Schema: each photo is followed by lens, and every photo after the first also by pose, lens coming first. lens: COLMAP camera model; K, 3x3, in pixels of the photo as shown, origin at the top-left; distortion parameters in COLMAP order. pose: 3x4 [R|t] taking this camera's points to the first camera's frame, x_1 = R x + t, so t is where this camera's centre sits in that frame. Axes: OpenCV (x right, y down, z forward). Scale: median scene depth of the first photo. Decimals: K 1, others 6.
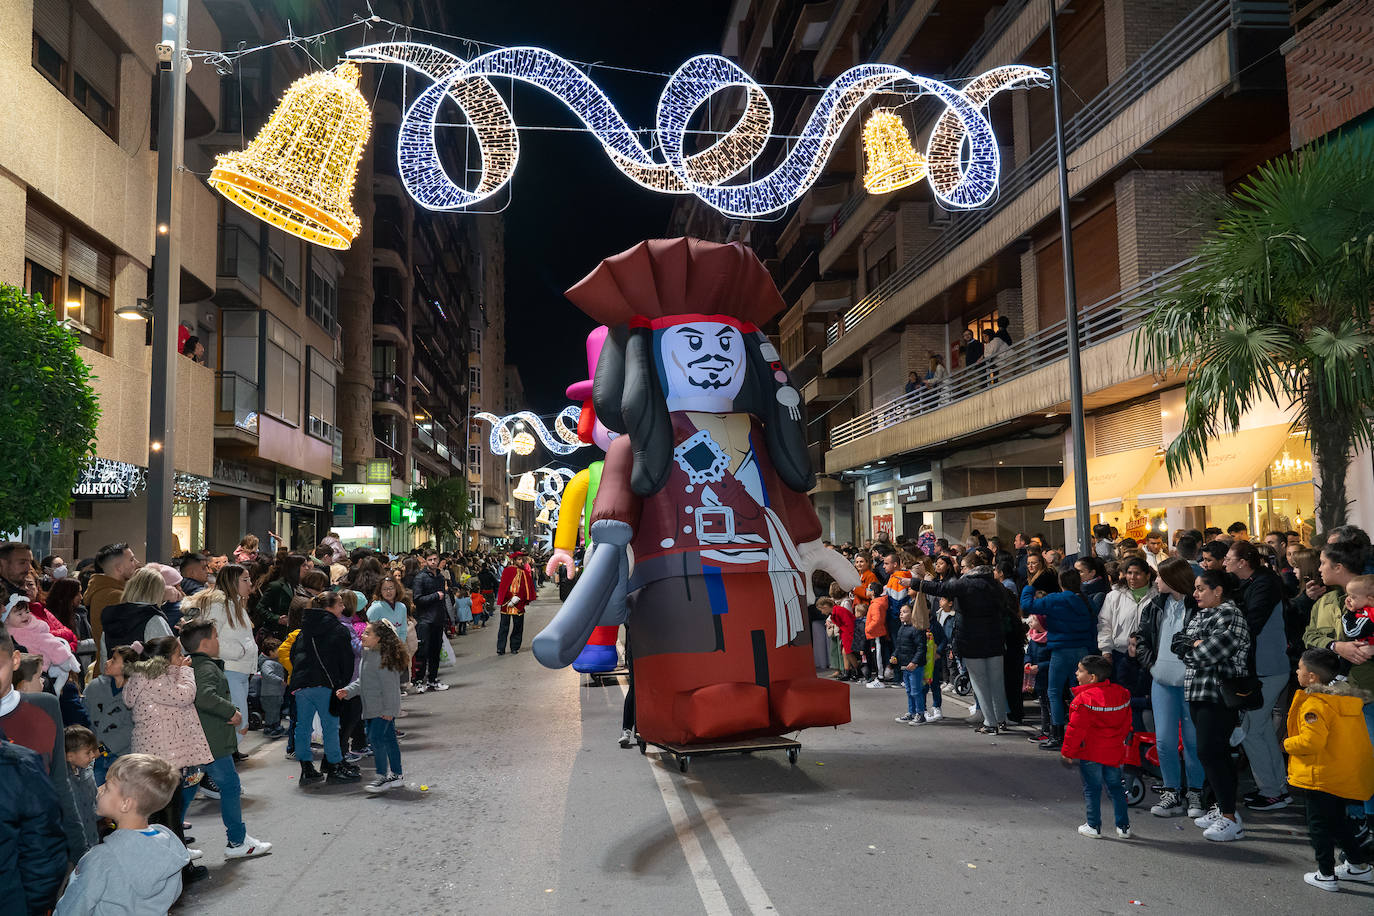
lens RADIAL K [[1039.0, 0, 687.0], [0, 1039.0, 458.0], [0, 0, 1]] dist [-0.004452, -0.000428]
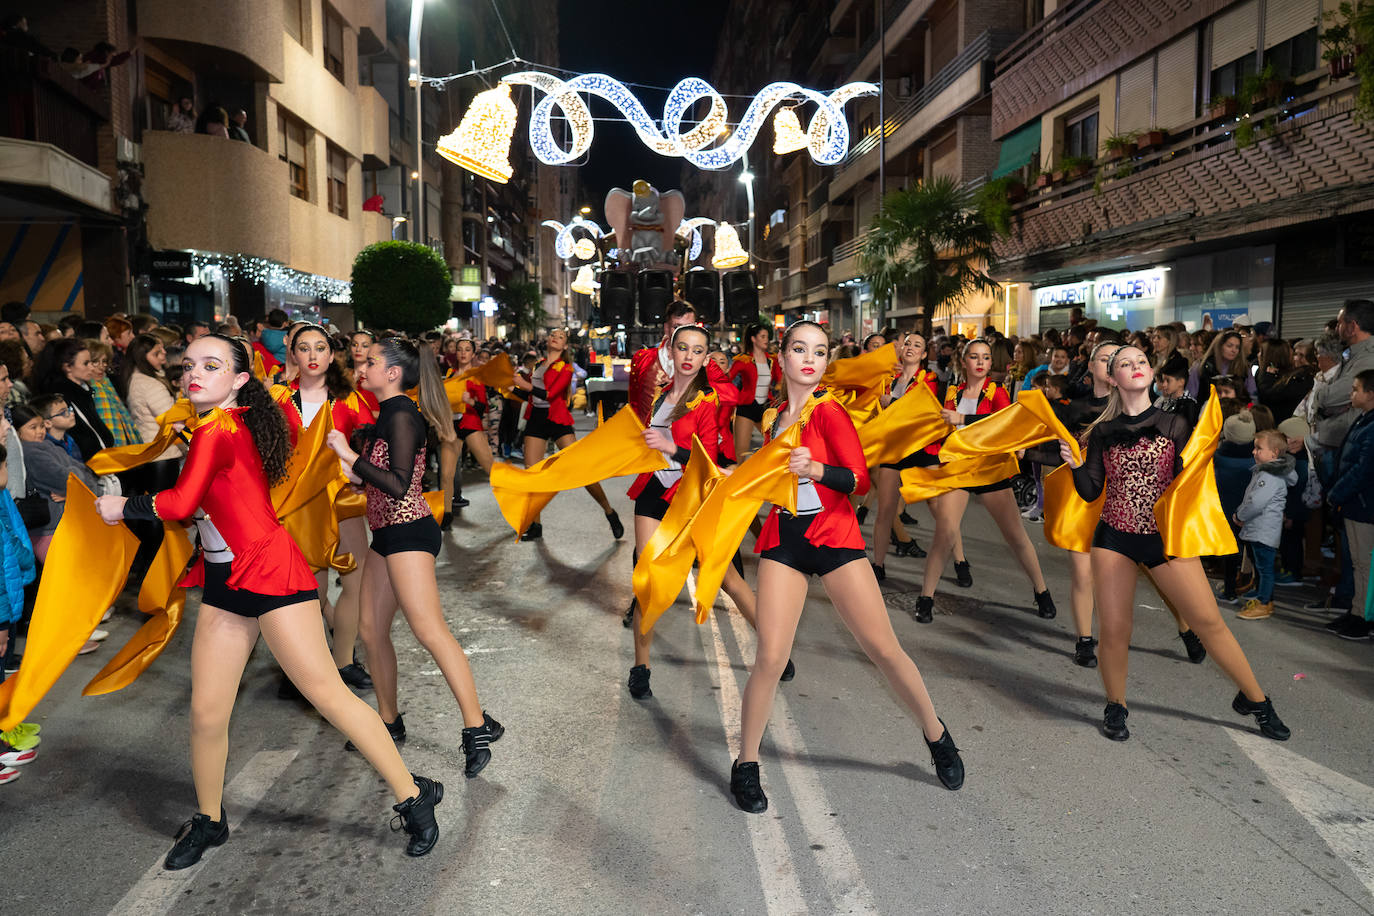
lens RADIAL K [[1039.0, 0, 687.0], [0, 1039.0, 458.0], [0, 0, 1]] dist [-0.004452, -0.000428]
pose [[0.998332, 0.025601, -0.051748, 0.124523], [-0.014934, 0.980315, 0.196874, -0.084687], [0.055770, -0.195773, 0.979062, -0.968663]]
